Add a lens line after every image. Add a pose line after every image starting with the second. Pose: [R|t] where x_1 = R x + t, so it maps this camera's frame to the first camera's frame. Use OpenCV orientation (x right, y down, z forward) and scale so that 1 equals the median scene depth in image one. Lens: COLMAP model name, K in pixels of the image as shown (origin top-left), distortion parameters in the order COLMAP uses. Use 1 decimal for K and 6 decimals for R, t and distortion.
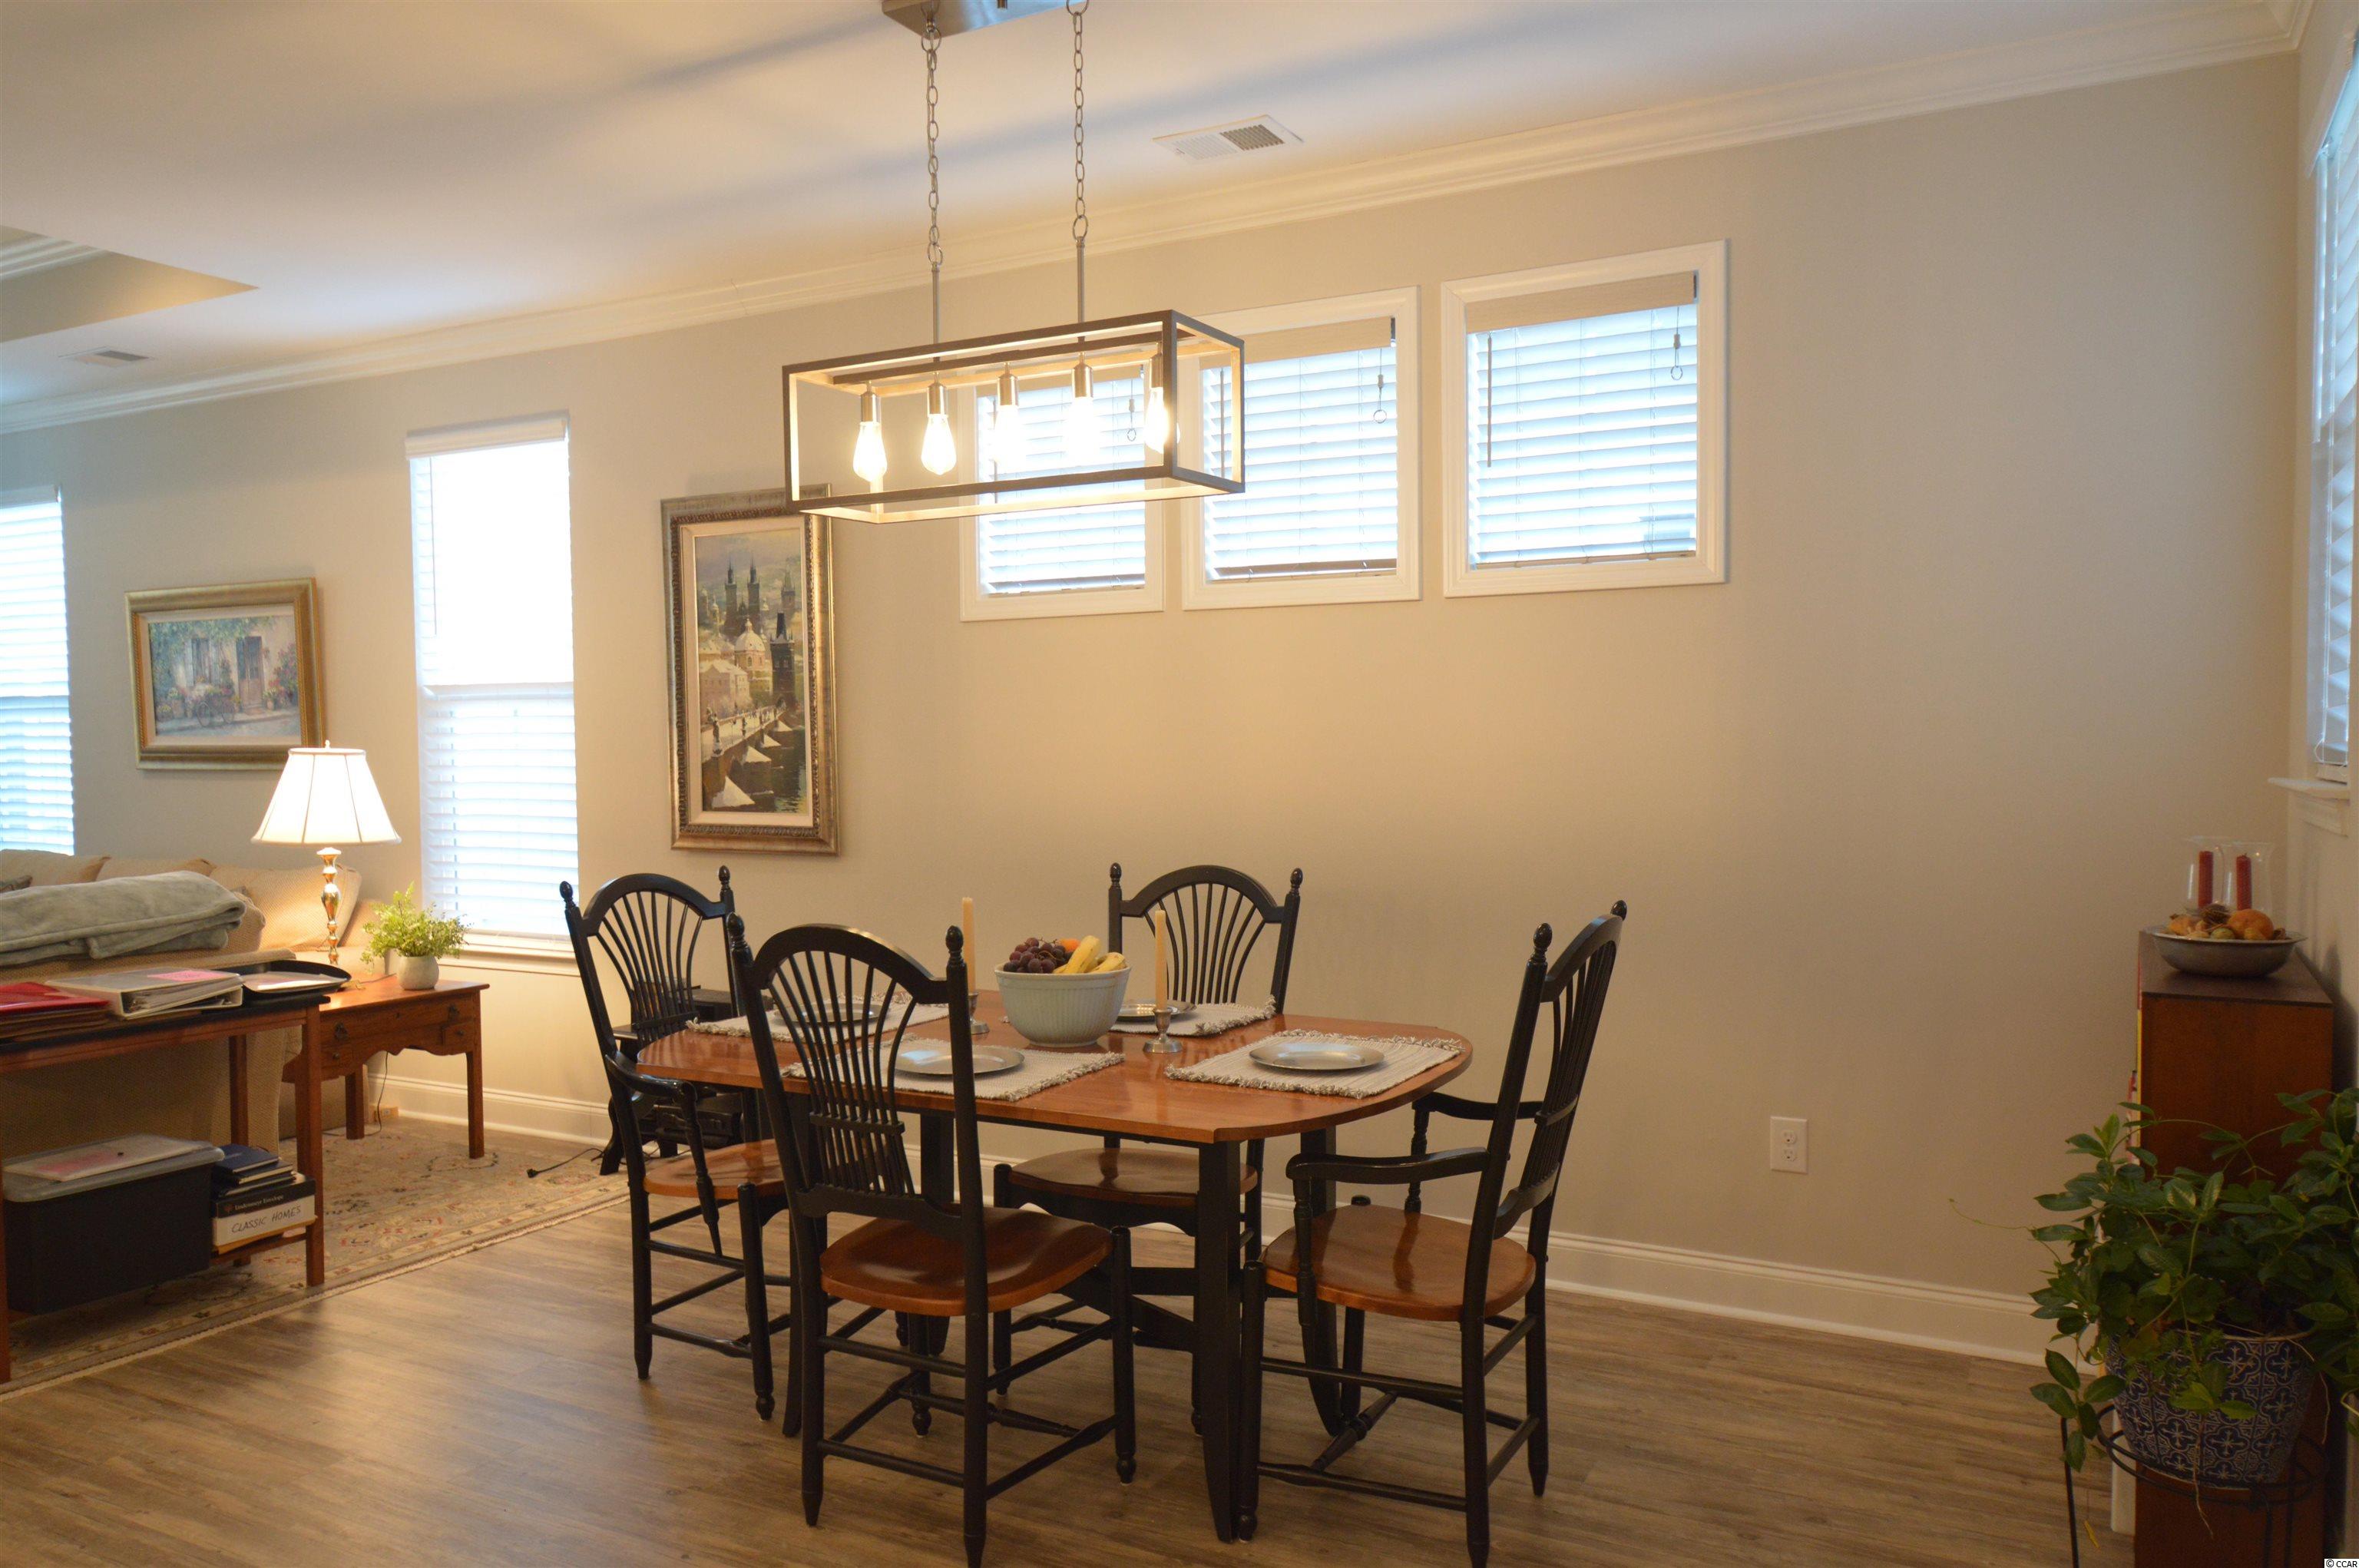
lens RADIAL K [[1684.5, 0, 1192.7], [0, 1684.5, 788.0], [0, 0, 1]] dist [0.023088, -0.015161]
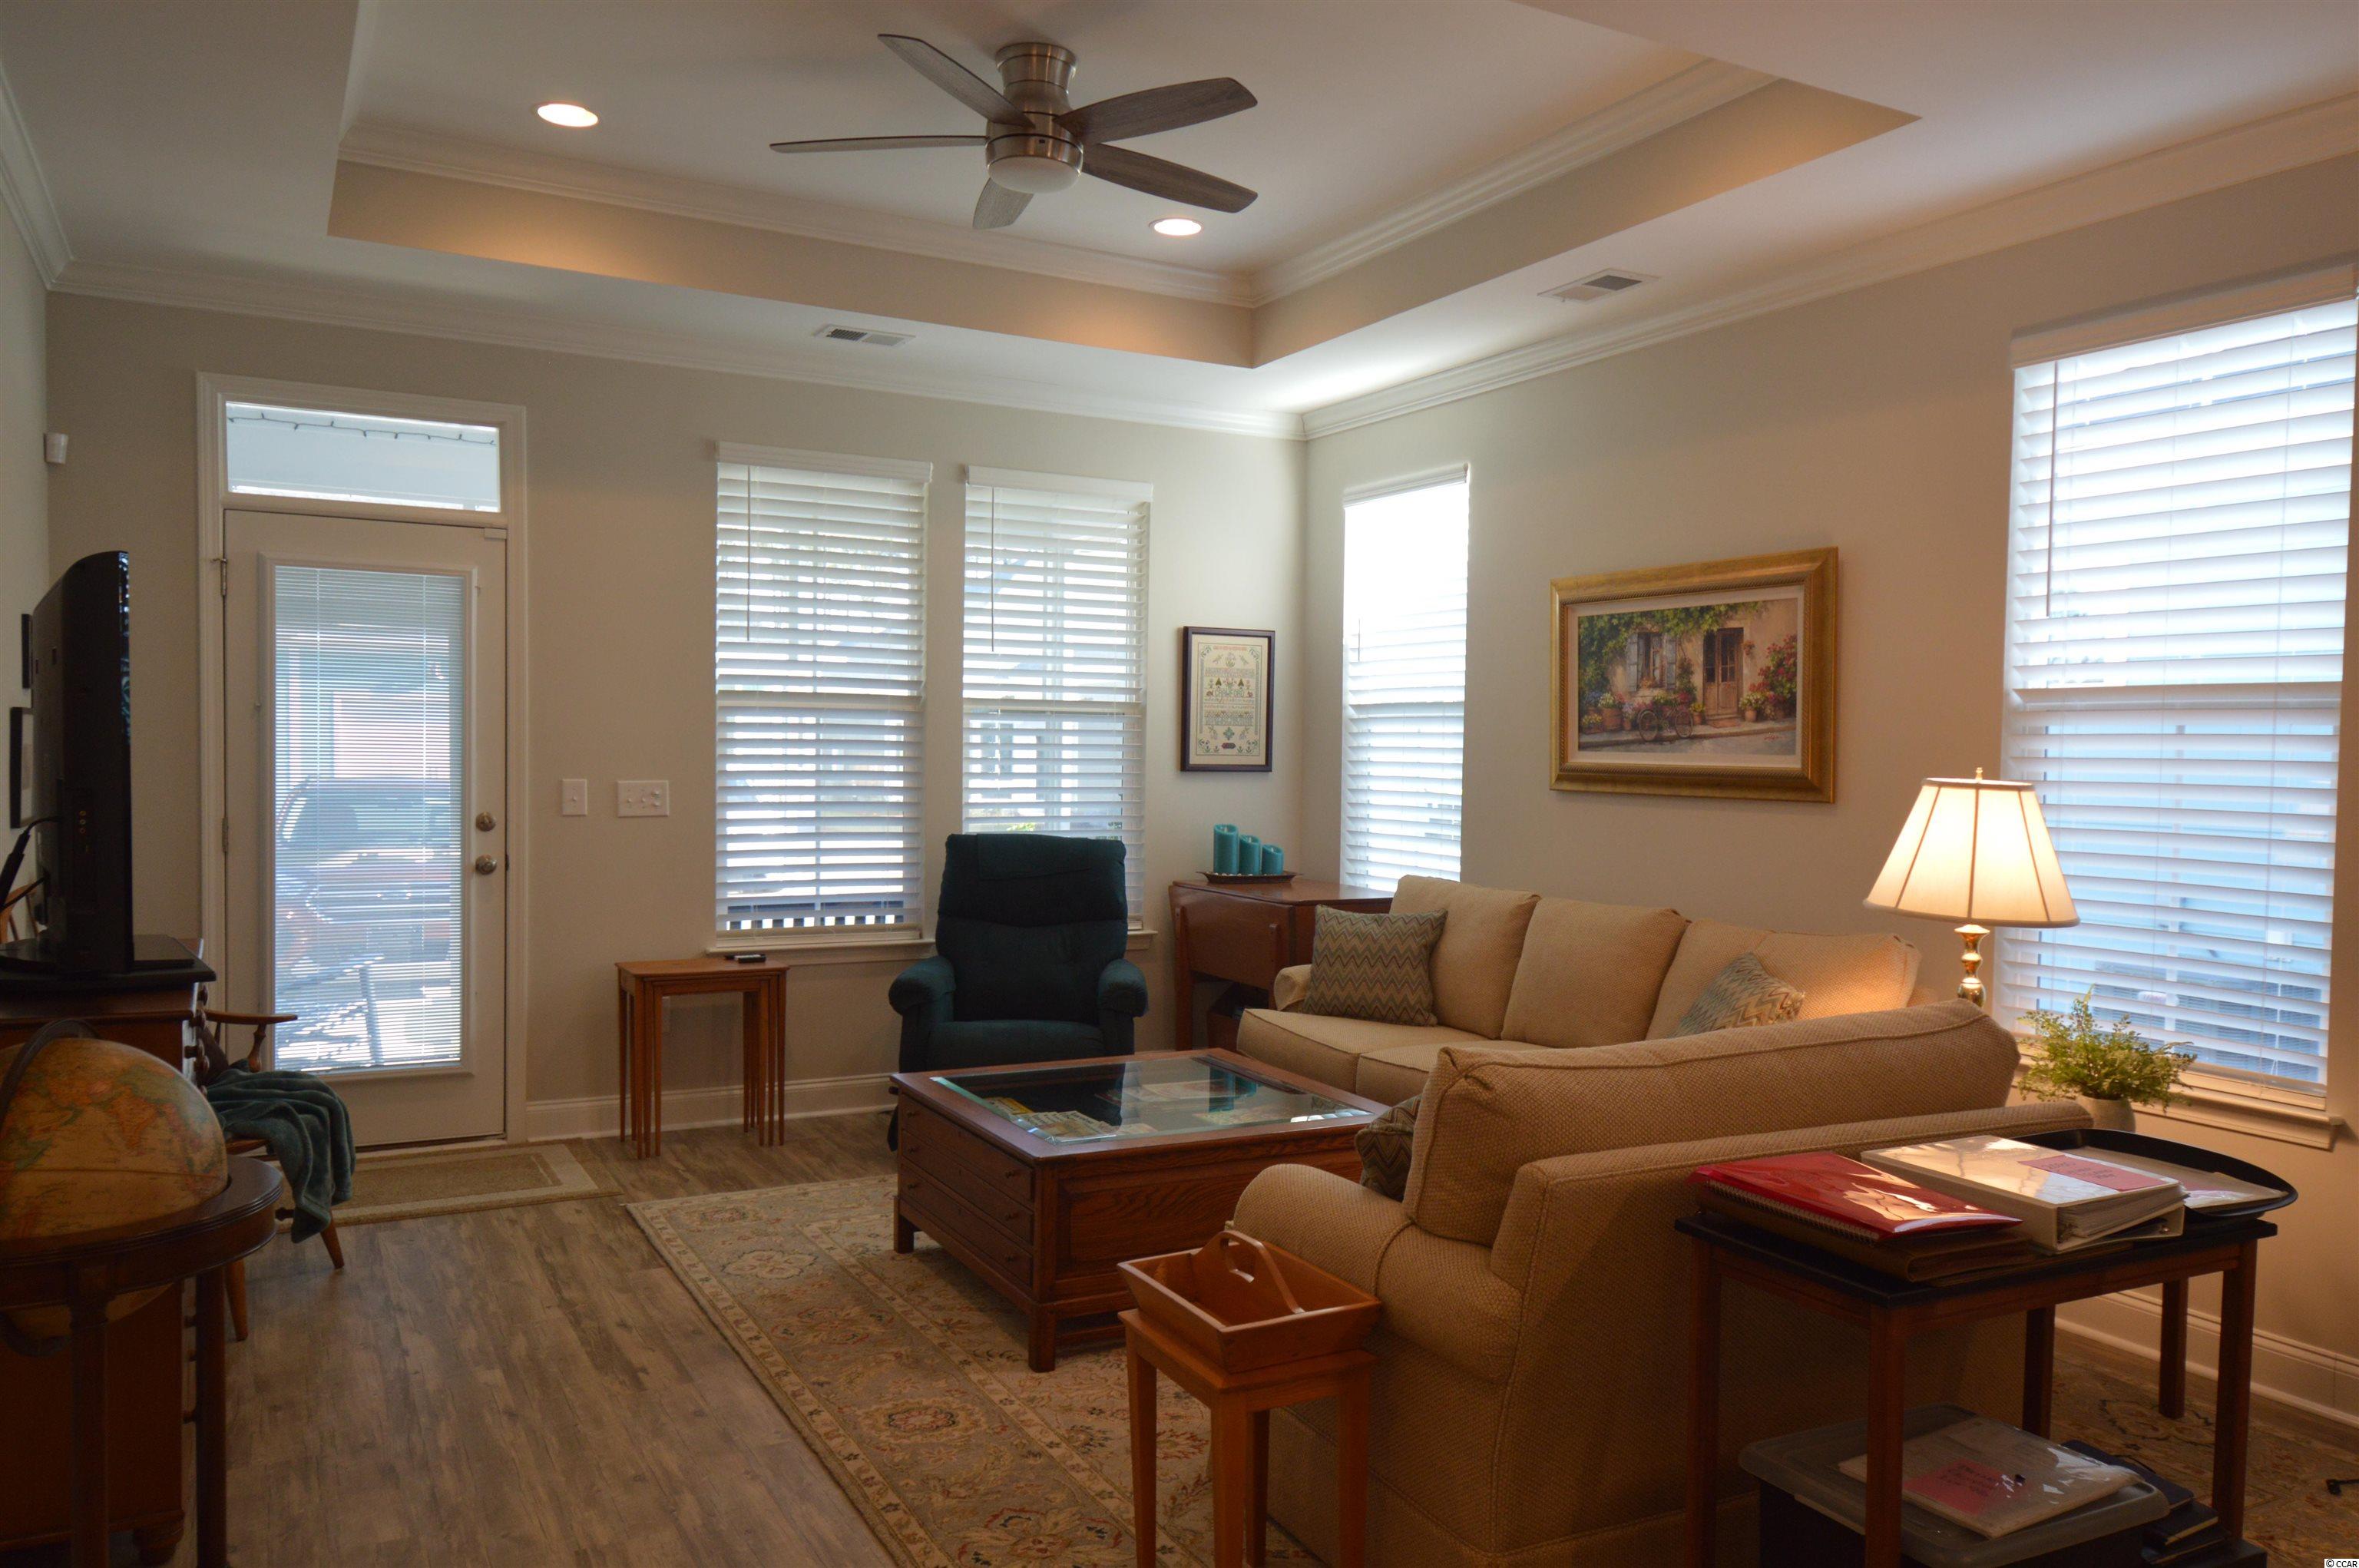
lens RADIAL K [[1684.5, 0, 1189.7], [0, 1684.5, 798.4], [0, 0, 1]] dist [0.023088, -0.015161]
pose [[0.842279, 0.036463, -0.537807, -0.340177], [-0.036867, 0.999270, 0.010011, -0.009143], [0.537779, 0.011395, 0.843009, 0.205525]]
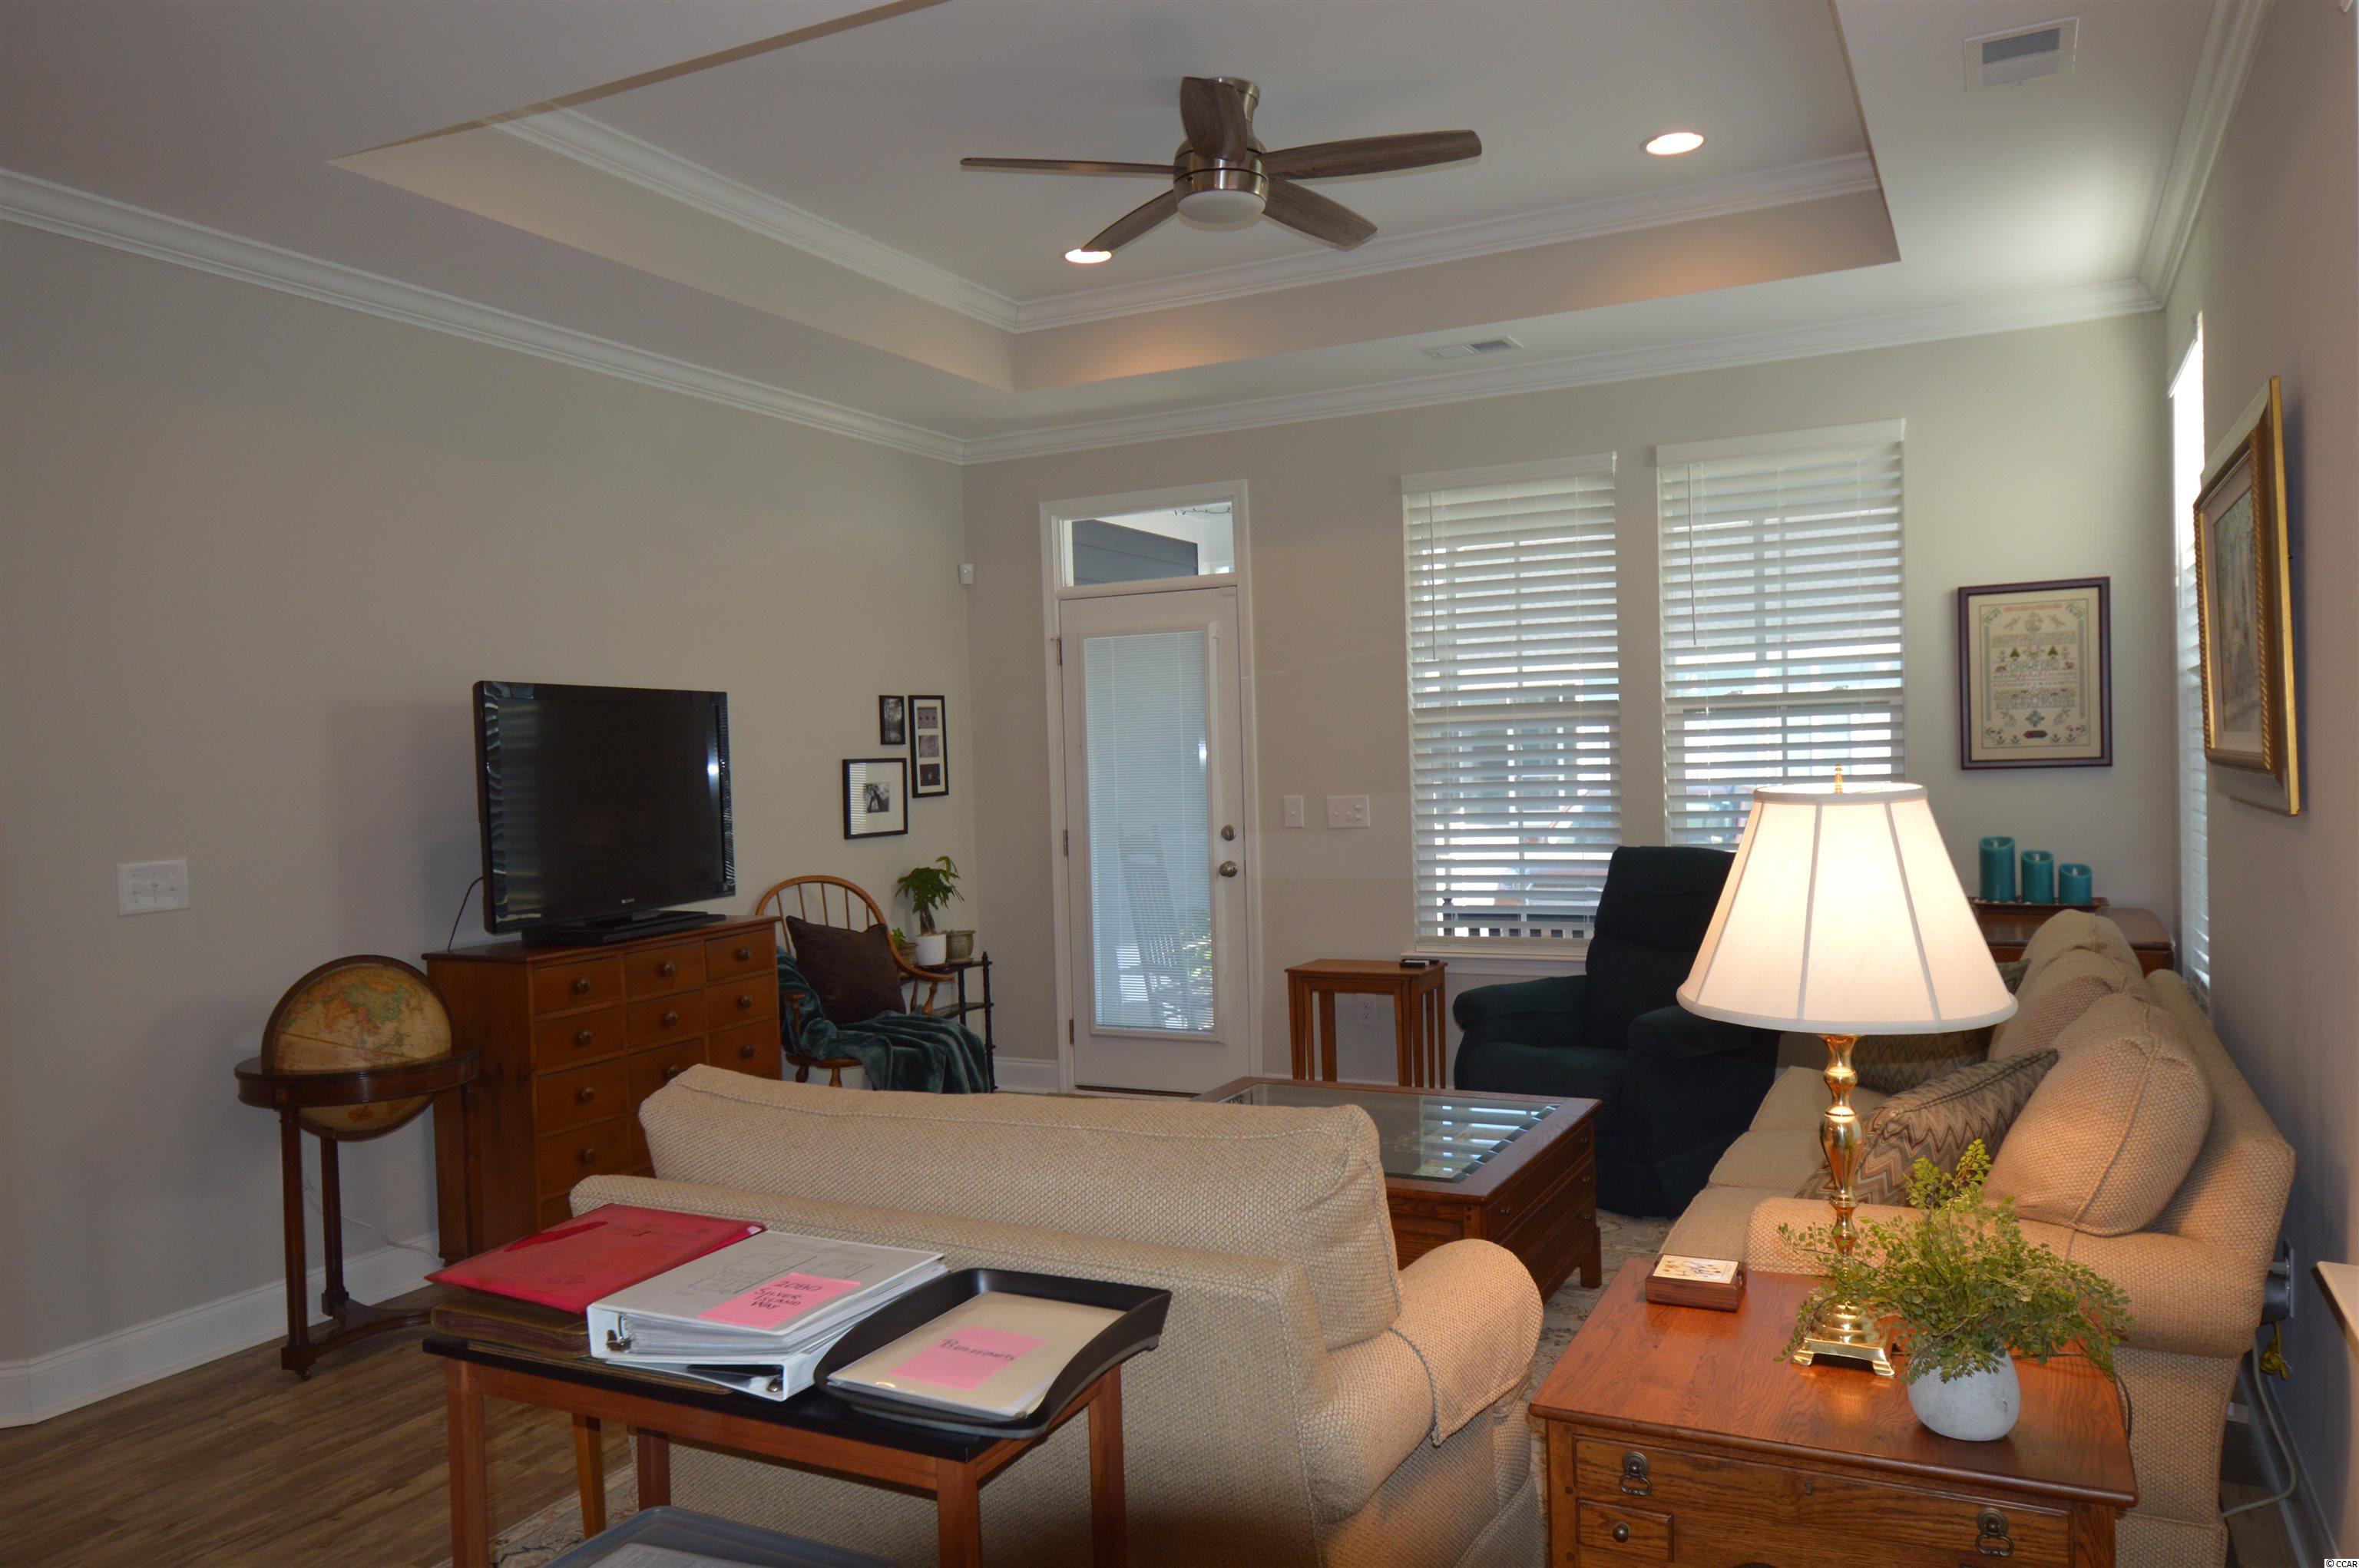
lens RADIAL K [[1684.5, 0, 1183.0], [0, 1684.5, 783.6], [0, 0, 1]] dist [0.023088, -0.015161]
pose [[0.035179, 0.021420, -0.999151, -0.036092], [0.001806, 0.999767, 0.021496, -0.030549], [0.999379, -0.002560, 0.035132, 0.762478]]
